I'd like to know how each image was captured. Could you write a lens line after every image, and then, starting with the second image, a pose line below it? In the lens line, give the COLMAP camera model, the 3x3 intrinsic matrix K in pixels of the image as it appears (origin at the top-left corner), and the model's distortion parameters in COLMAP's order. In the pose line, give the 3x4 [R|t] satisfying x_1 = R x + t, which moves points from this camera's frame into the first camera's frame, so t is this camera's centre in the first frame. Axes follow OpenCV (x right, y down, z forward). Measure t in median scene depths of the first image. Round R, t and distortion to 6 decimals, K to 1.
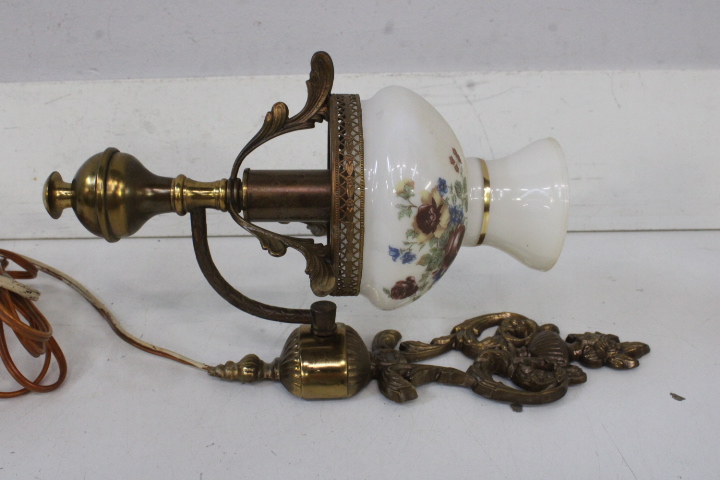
lens RADIAL K [[774.8, 0, 360.7], [0, 774.8, 229.5], [0, 0, 1]] dist [-0.088102, 0.000000]
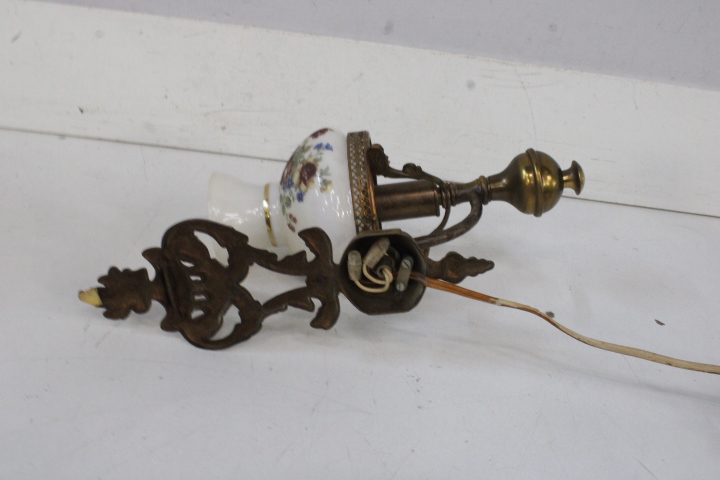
lens RADIAL K [[774.8, 0, 360.8], [0, 774.8, 238.5], [0, 0, 1]] dist [-0.088102, 0.000000]
pose [[0.988491, 0.132499, 0.072998, -0.184023], [-0.137157, 0.988545, 0.062985, 0.037983], [-0.063816, -0.072273, 0.995341, -0.262185]]
